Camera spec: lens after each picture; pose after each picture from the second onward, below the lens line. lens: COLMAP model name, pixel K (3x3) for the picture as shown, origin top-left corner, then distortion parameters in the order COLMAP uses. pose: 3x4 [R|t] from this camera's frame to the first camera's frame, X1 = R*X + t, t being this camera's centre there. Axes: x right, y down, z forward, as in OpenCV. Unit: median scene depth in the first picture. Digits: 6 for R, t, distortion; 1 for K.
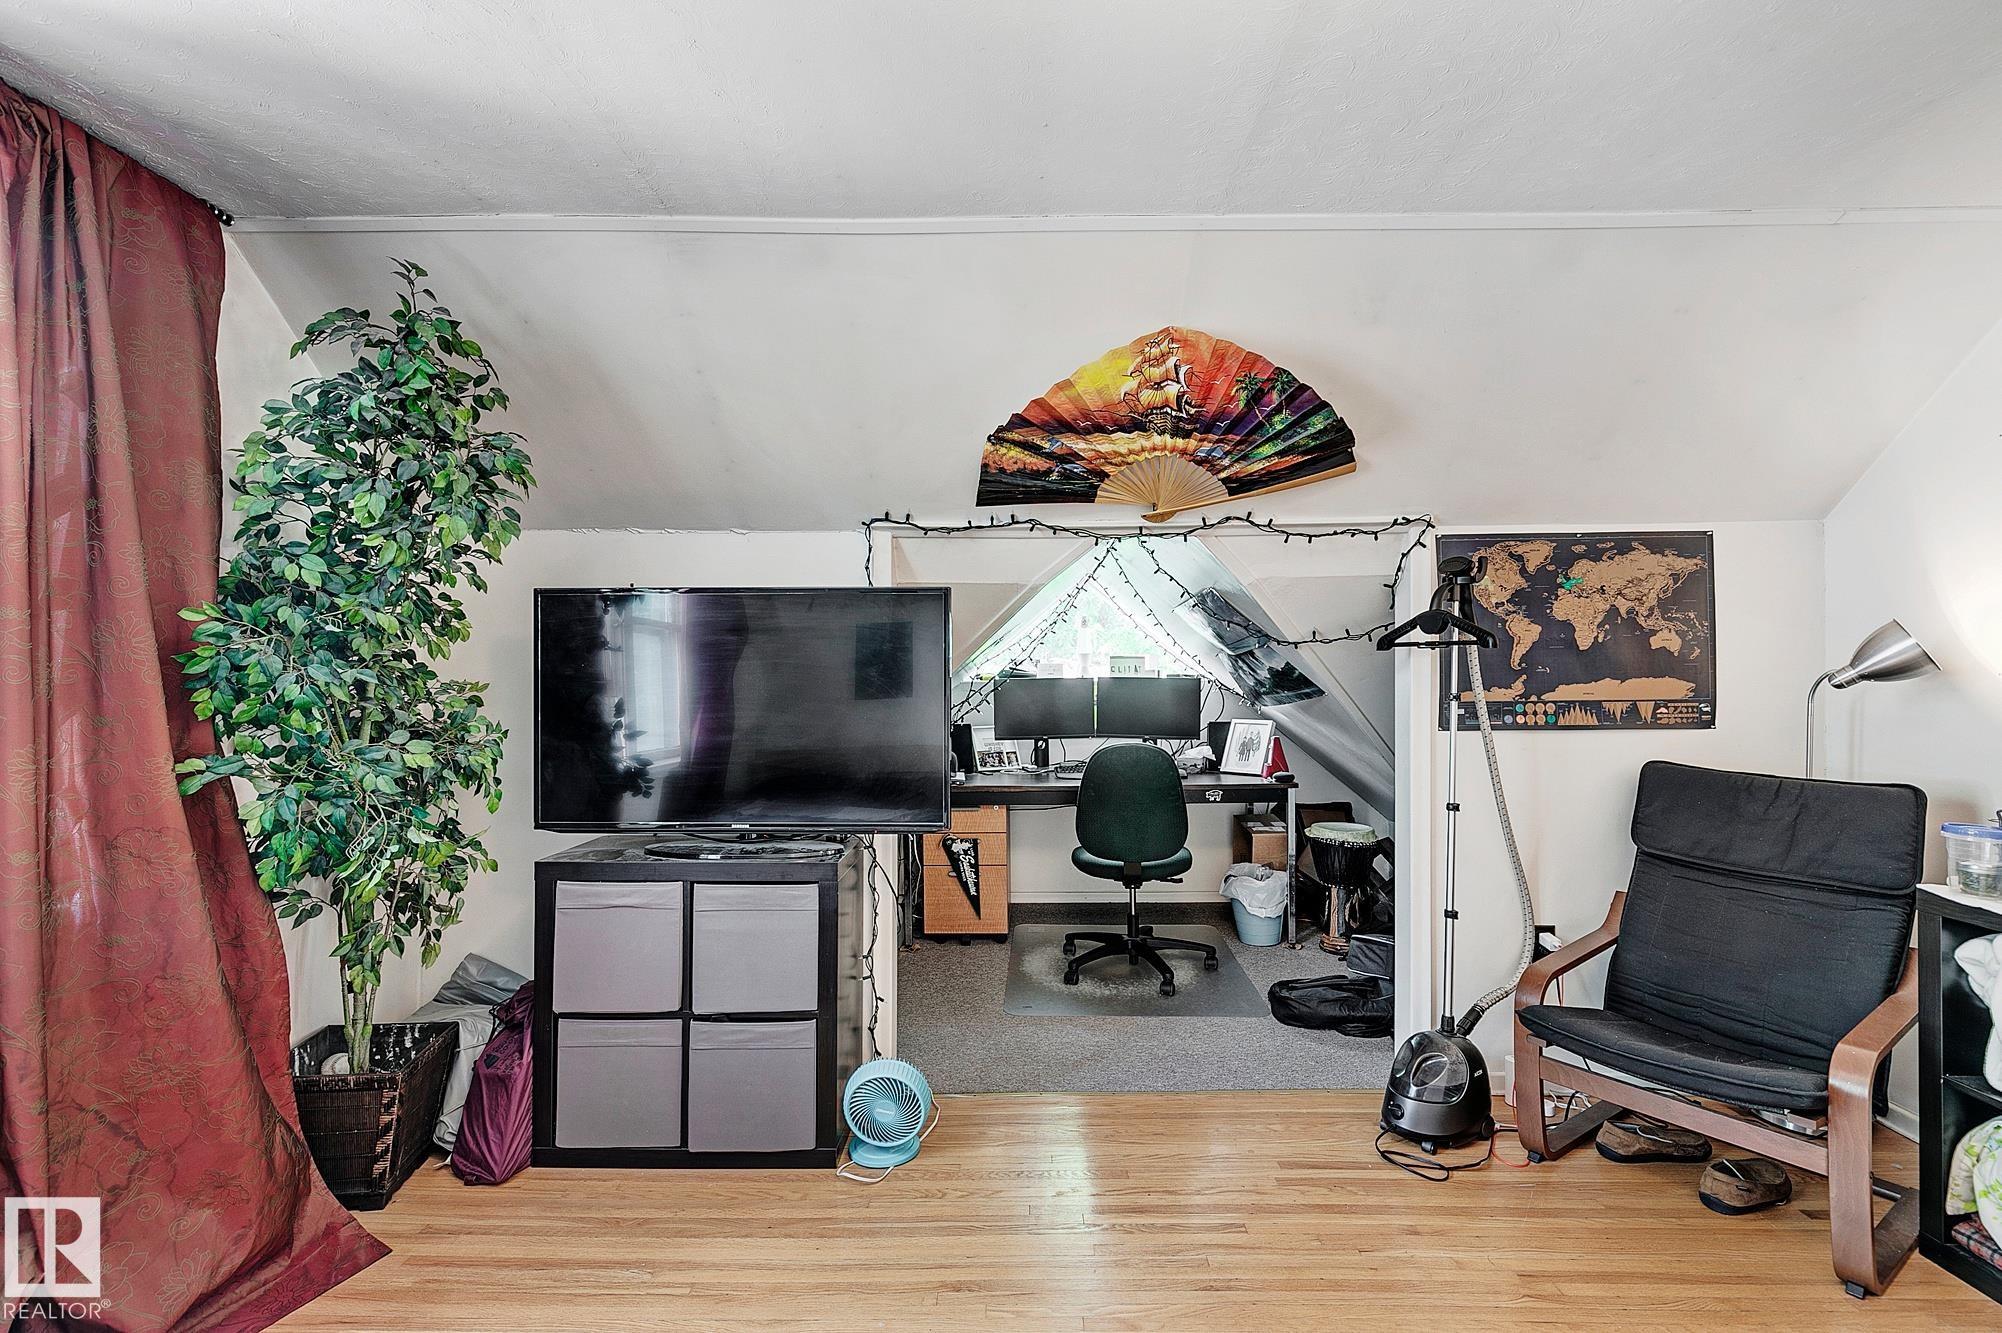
lens RADIAL K [[903.6, 0, 1005.4], [0, 903.6, 677.0], [0, 0, 1]] dist [0.010142, -0.000717]
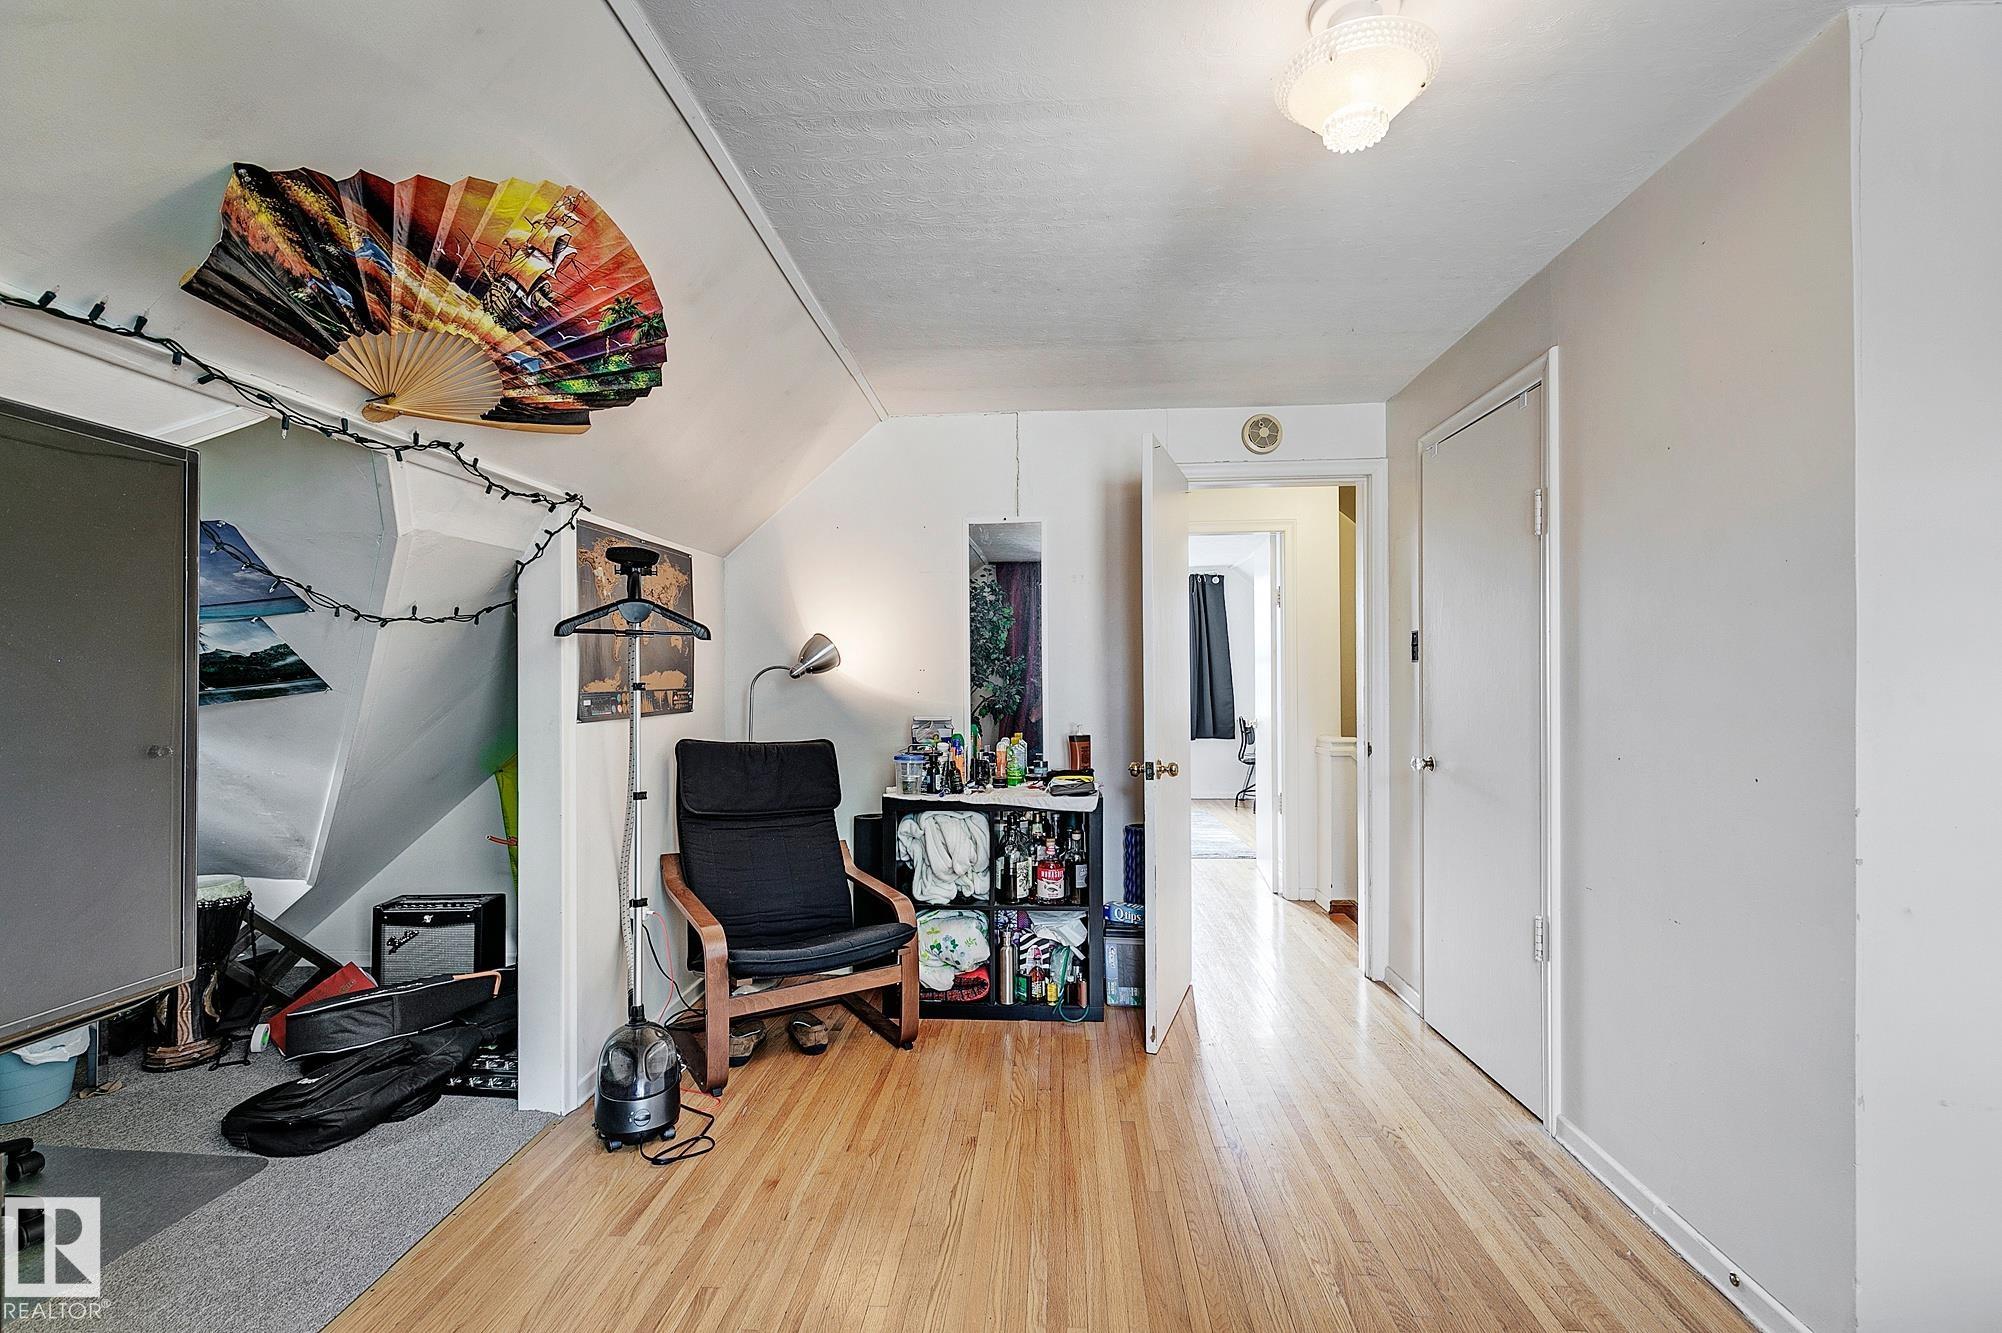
lens RADIAL K [[903.6, 0, 1005.4], [0, 903.6, 677.0], [0, 0, 1]] dist [0.010142, -0.000717]
pose [[0.043371, 0.005954, 0.999041, -0.511394], [-0.000161, 0.999982, -0.005953, 0.018411], [-0.999059, 0.000097, 0.043371, 0.571860]]
